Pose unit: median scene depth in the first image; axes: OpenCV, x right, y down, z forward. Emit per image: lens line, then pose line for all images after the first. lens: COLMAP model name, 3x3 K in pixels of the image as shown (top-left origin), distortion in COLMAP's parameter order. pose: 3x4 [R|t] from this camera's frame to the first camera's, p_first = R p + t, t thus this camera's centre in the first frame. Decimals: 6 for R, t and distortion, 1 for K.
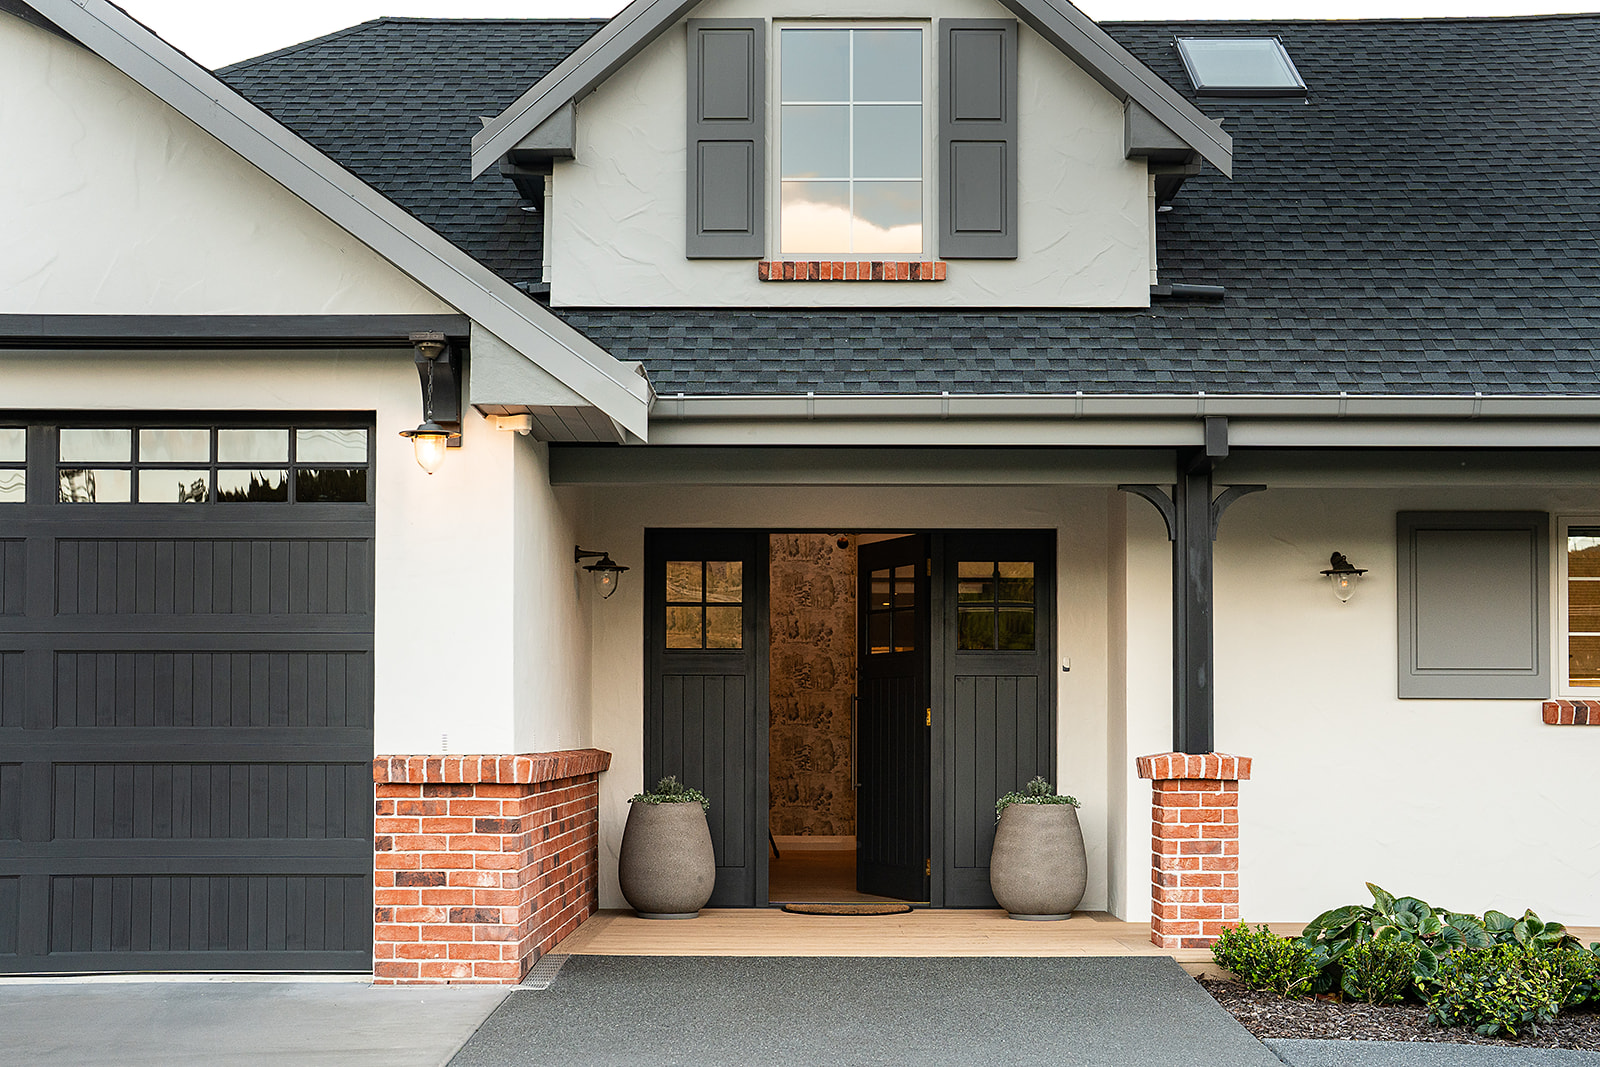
lens RADIAL K [[2273.3, 0, 782.7], [0, 2273.3, 593.4], [0, 0, 1]] dist [0.005962, 0.000000]
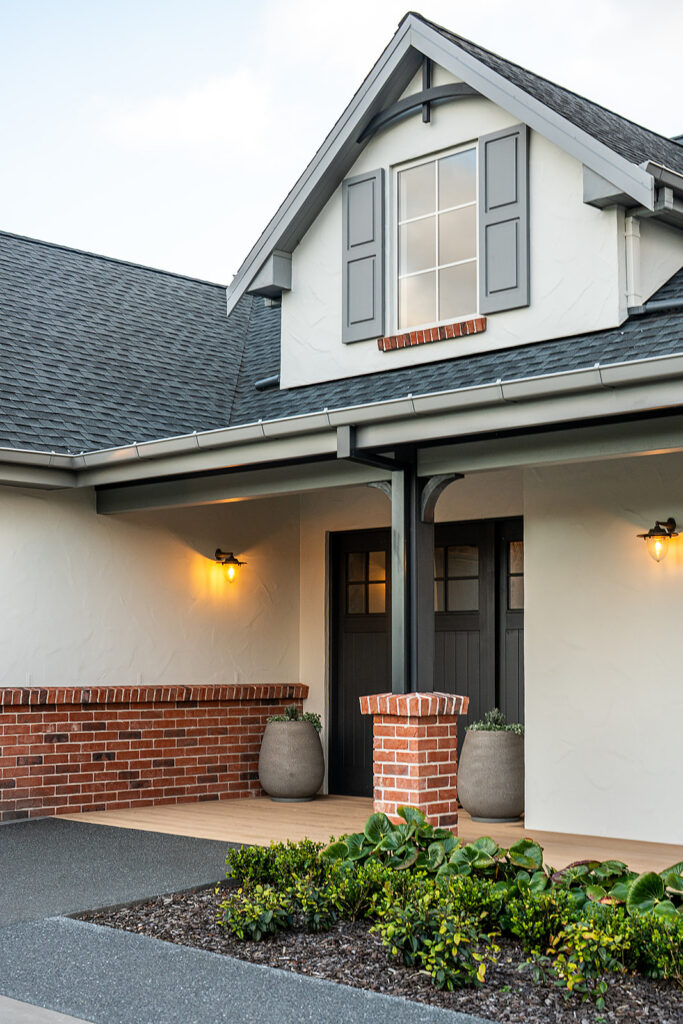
lens RADIAL K [[1454.9, 0, 340.7], [0, 1454.9, 518.9], [0, 0, 1]] dist [0.005962, 0.000000]
pose [[0.720061, -0.066443, -0.690723, 0.633880], [0.041524, 0.997747, -0.052689, 0.013636], [0.692667, 0.009258, 0.721198, 0.354987]]
